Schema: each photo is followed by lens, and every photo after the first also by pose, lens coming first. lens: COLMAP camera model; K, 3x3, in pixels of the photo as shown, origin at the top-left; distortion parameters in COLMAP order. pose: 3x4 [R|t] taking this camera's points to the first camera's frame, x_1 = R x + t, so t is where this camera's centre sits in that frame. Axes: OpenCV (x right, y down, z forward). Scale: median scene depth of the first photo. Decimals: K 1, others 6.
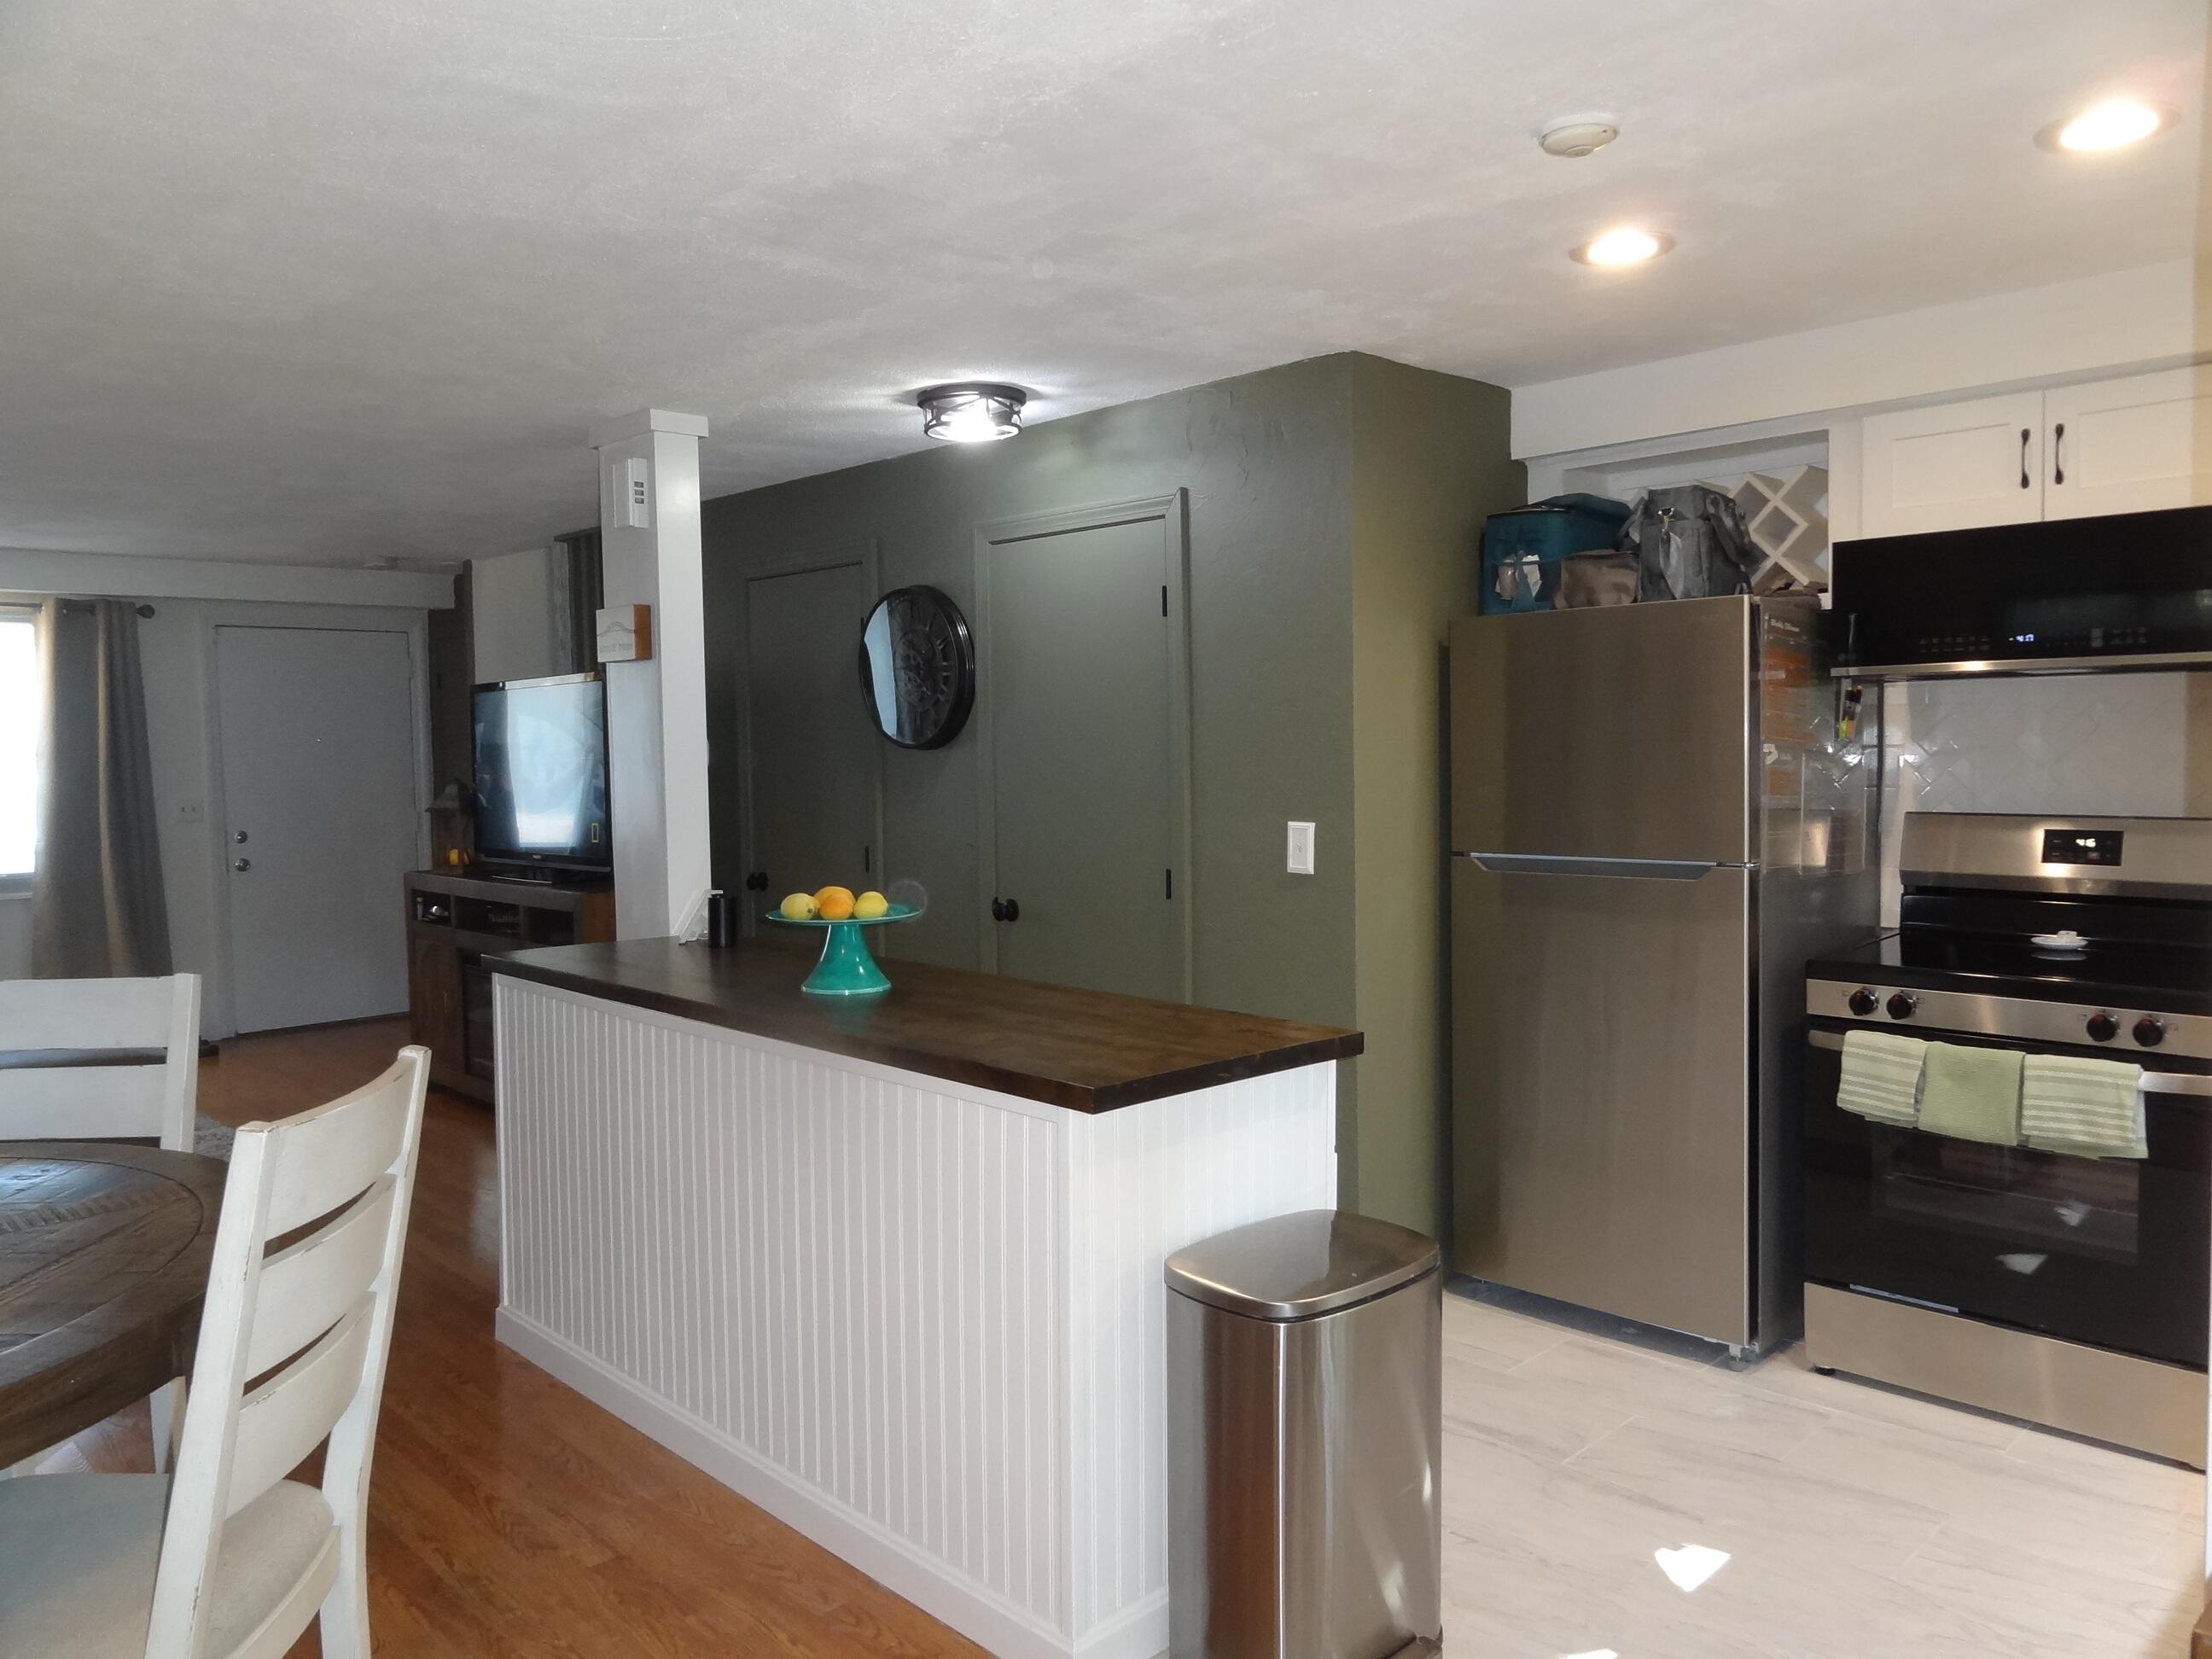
lens RADIAL K [[1569.0, 0, 1119.8], [0, 1569.0, 817.9], [0, 0, 1]] dist [-0.006403, 0.003766]
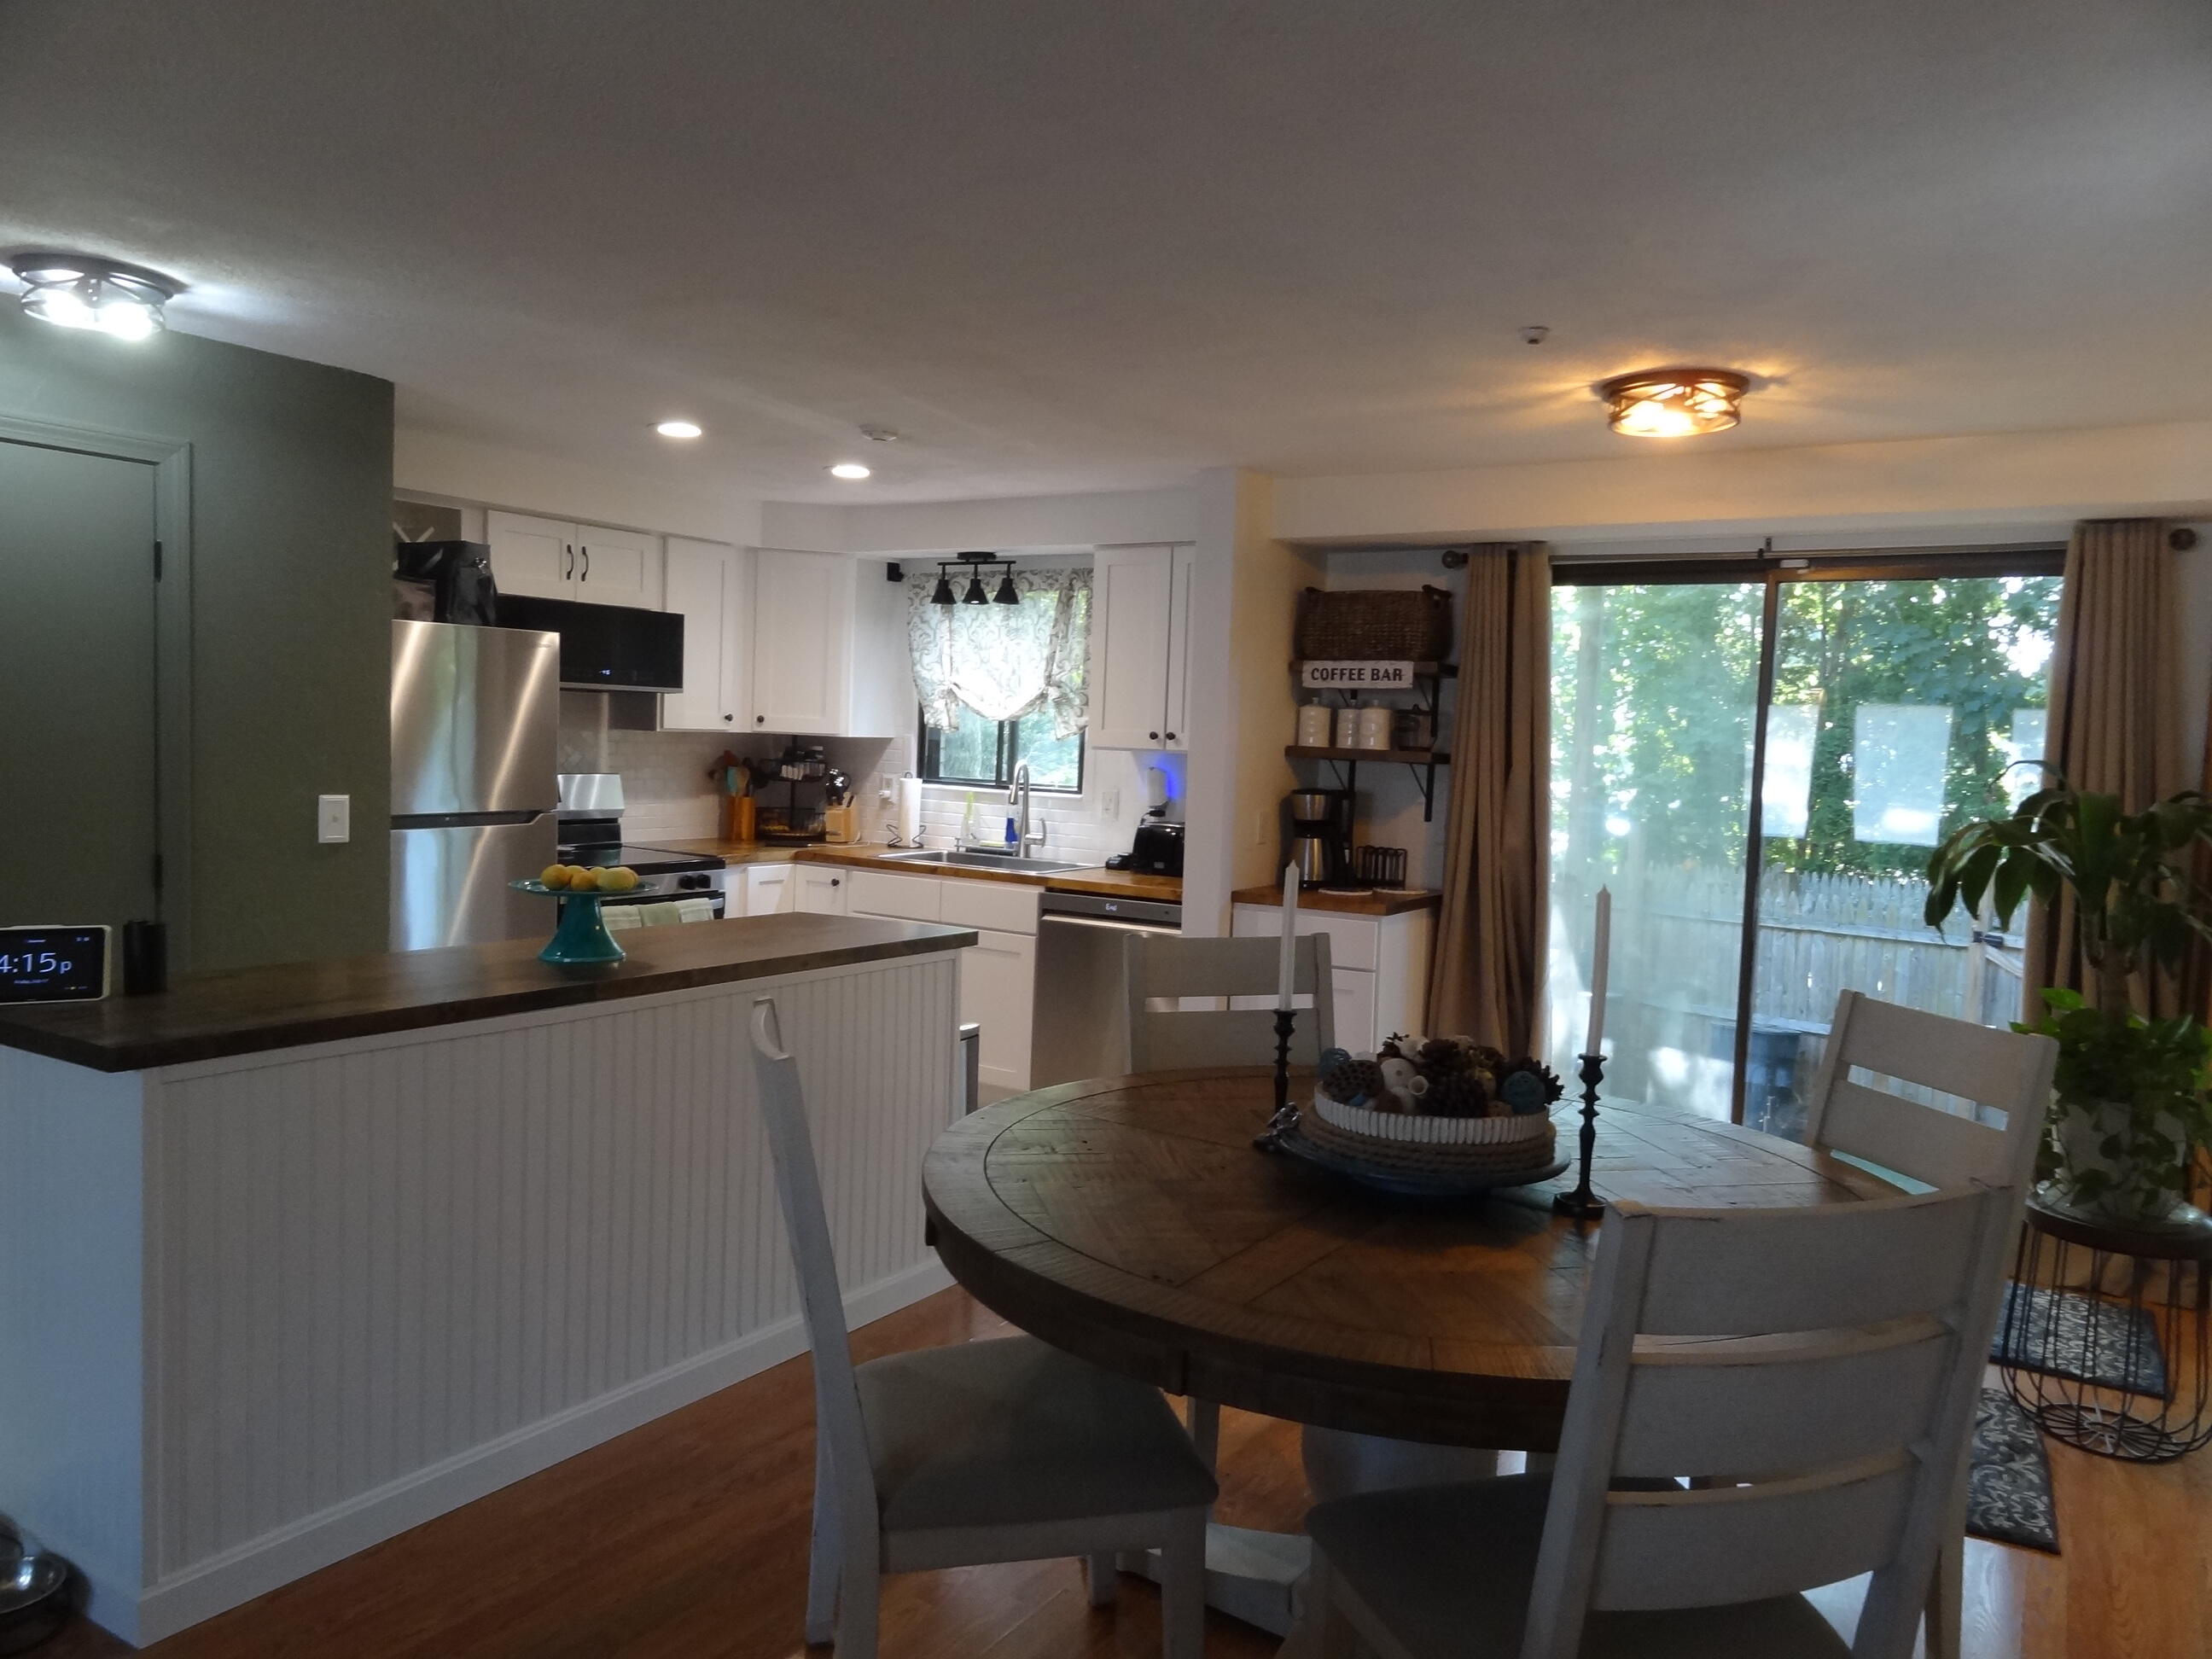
lens RADIAL K [[1569.0, 0, 1116.6], [0, 1569.0, 827.4], [0, 0, 1]] dist [-0.006403, 0.003766]
pose [[-0.248213, -0.050353, 0.967396, -0.990142], [0.015068, 0.998327, 0.055829, -0.024905], [-0.968588, 0.028434, -0.247039, 0.699013]]
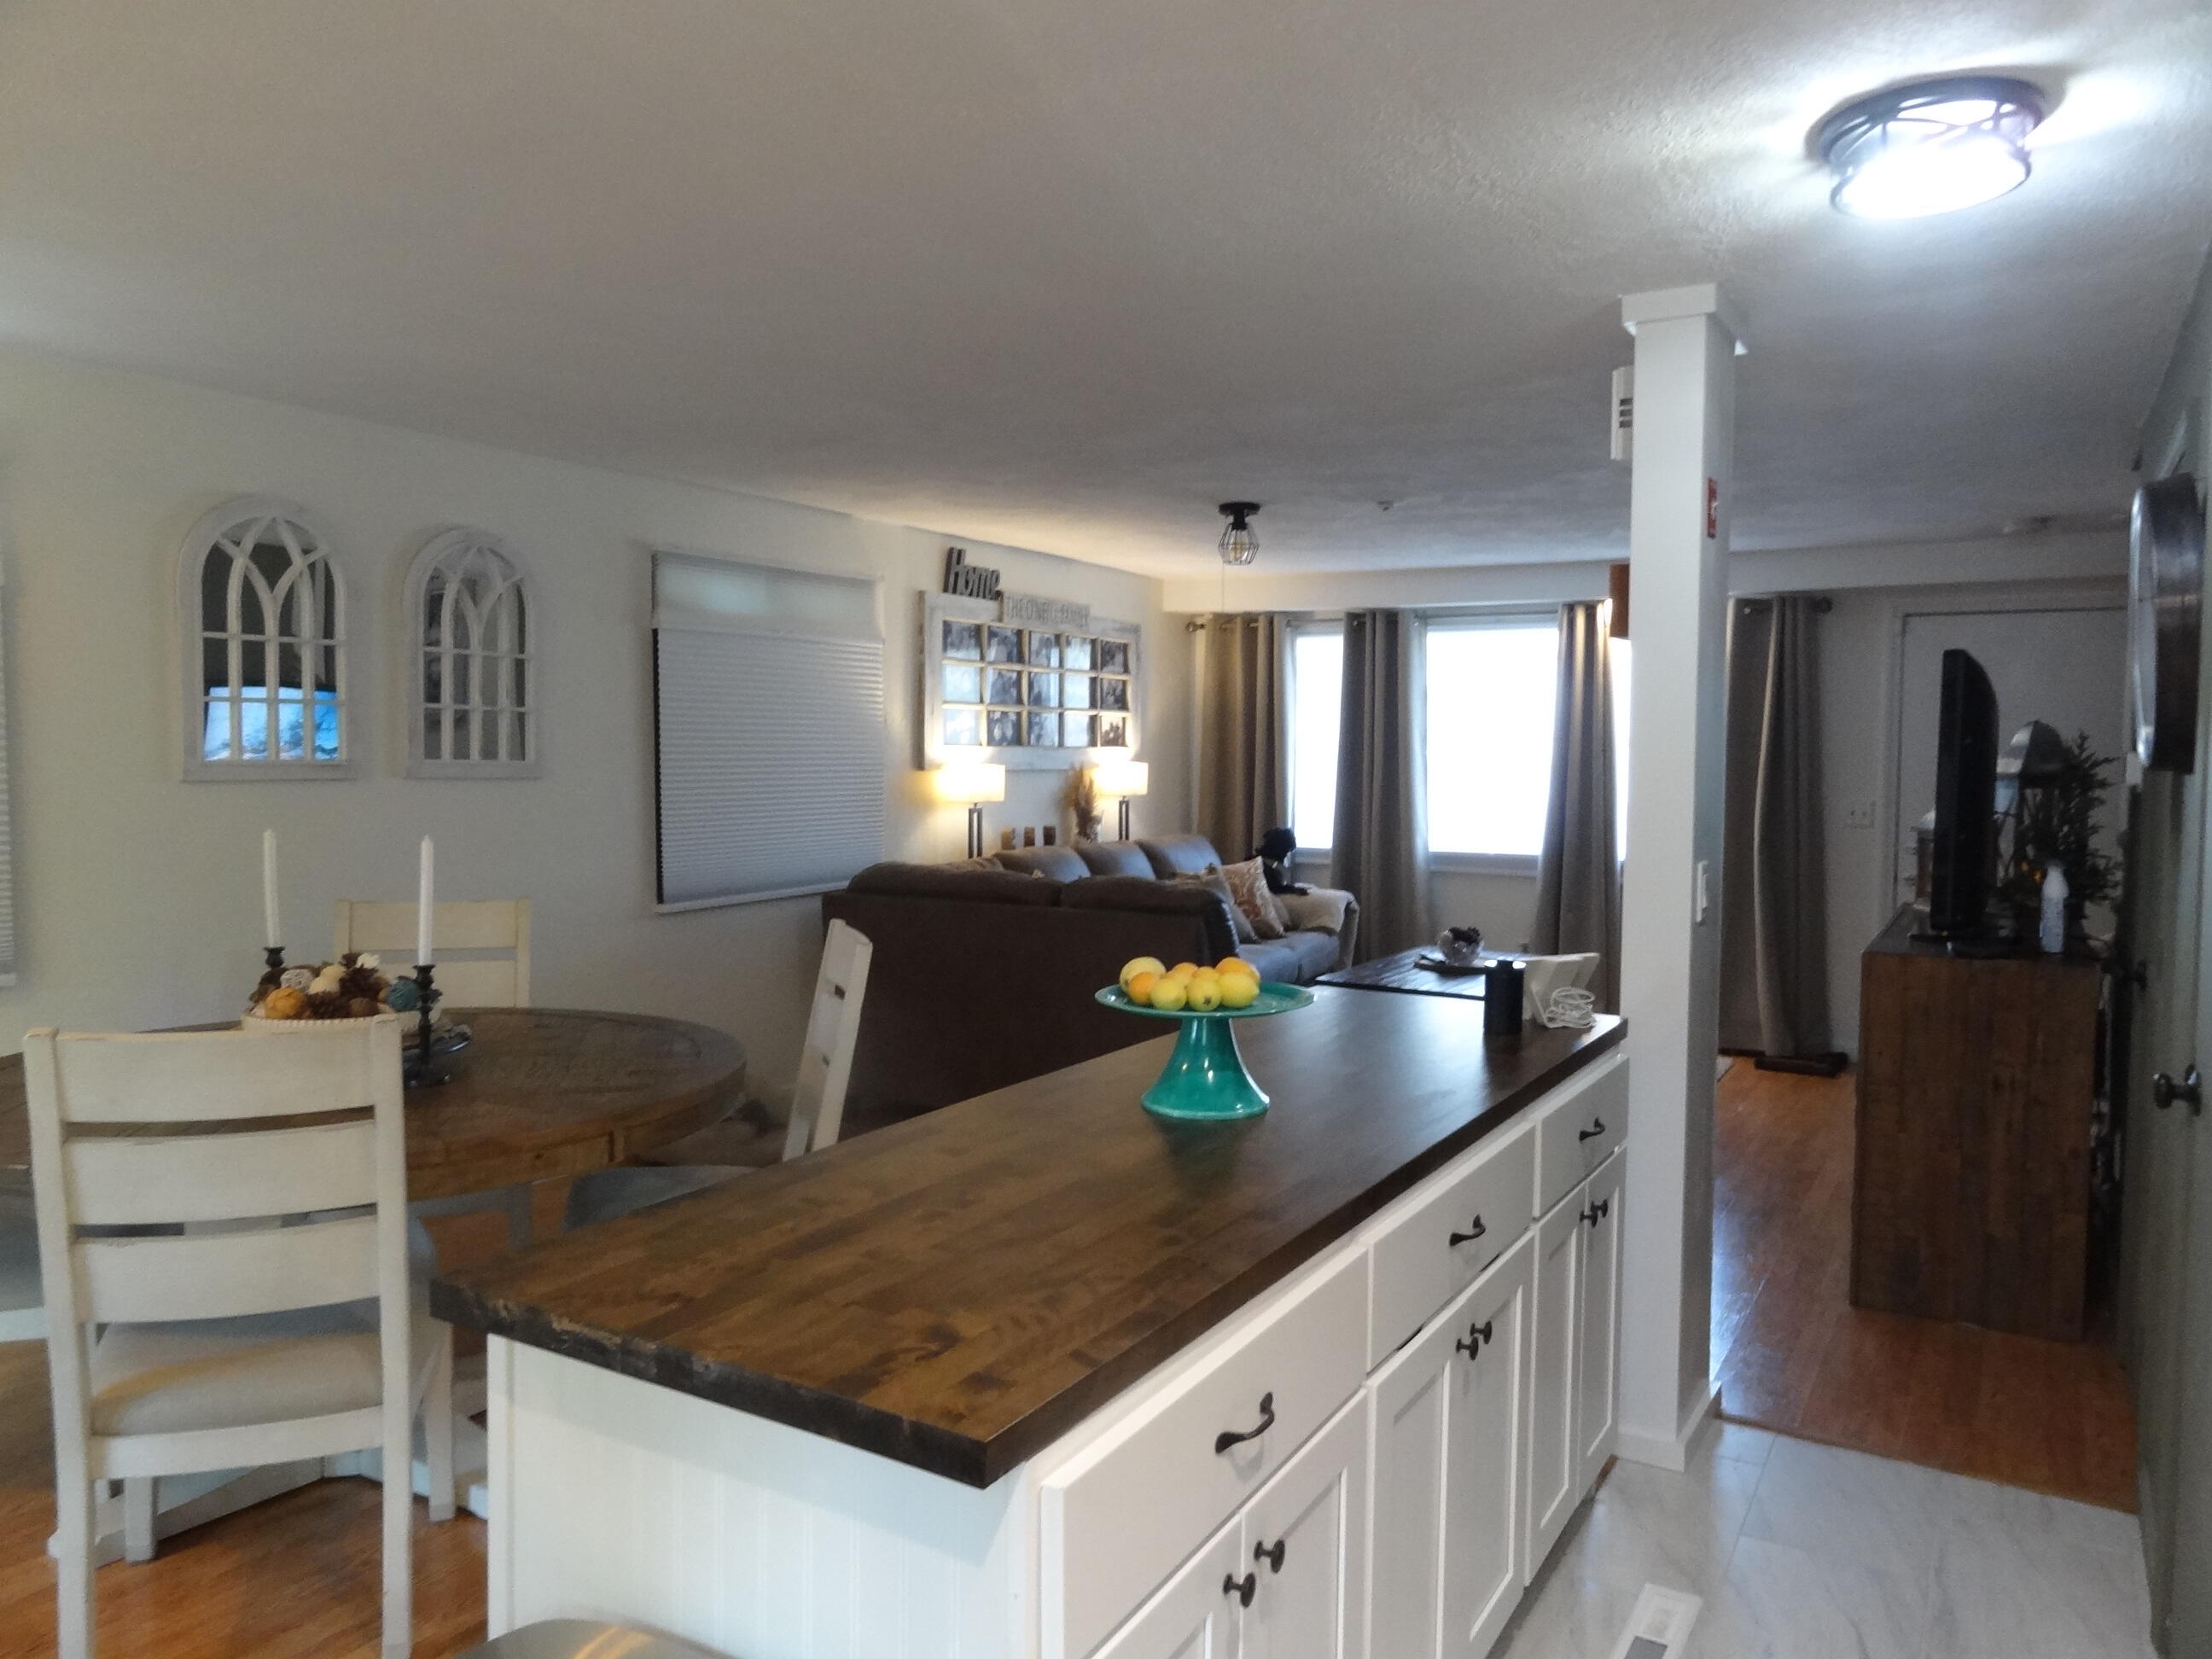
lens RADIAL K [[1569.0, 0, 1114.6], [0, 1569.0, 825.0], [0, 0, 1]] dist [-0.006403, 0.003766]
pose [[0.255652, 0.066962, -0.964447, 0.363184], [-0.058742, 0.996831, 0.053639, -0.041493], [0.964983, 0.042941, 0.258776, 0.603767]]
